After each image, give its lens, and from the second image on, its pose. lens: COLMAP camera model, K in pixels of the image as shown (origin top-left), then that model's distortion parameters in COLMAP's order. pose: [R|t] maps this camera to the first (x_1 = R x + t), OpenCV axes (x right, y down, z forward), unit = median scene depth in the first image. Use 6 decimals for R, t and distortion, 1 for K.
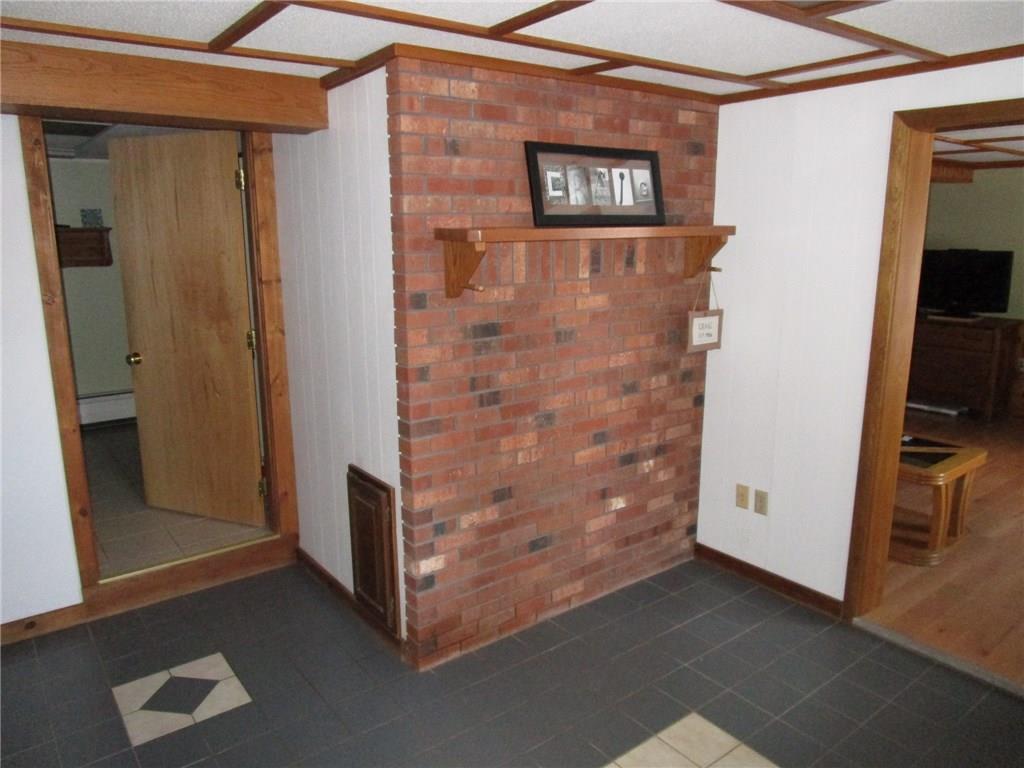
lens RADIAL K [[723.7, 0, 511.2], [0, 723.7, 377.9], [0, 0, 1]] dist [-0.034033, 0.008626]
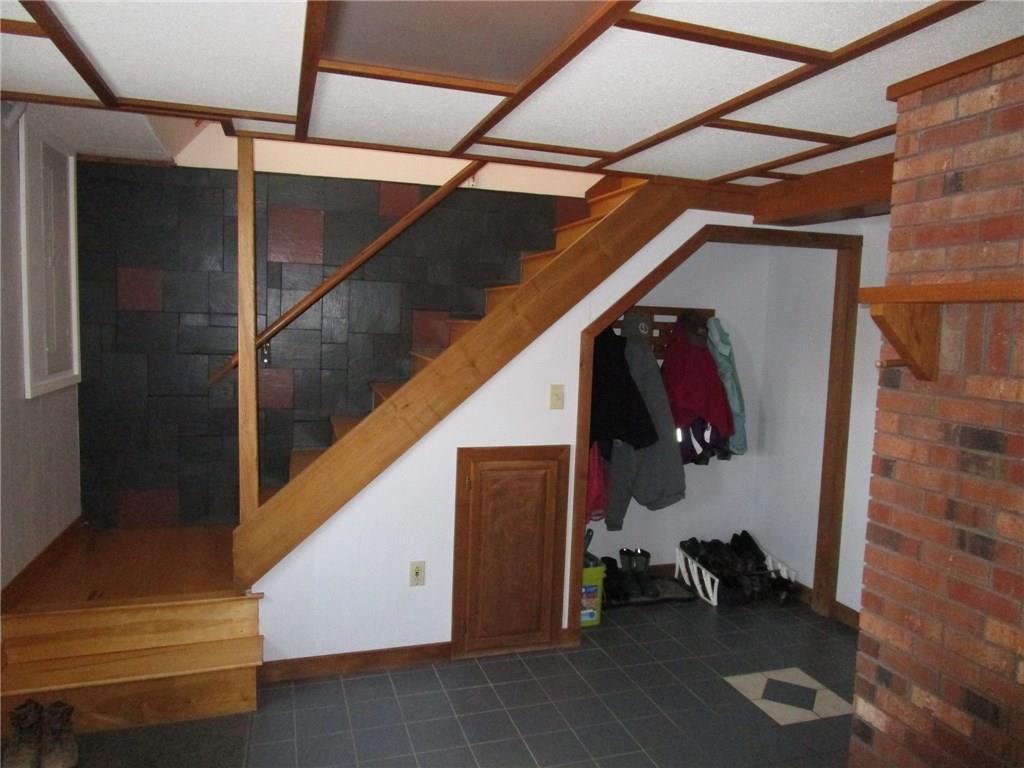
lens RADIAL K [[723.7, 0, 511.2], [0, 723.7, 377.9], [0, 0, 1]] dist [-0.034033, 0.008626]
pose [[-0.329619, 0.071270, -0.941420, 0.747653], [-0.219794, 0.963956, 0.149933, -0.127718], [0.918173, 0.256339, -0.302073, 0.810794]]
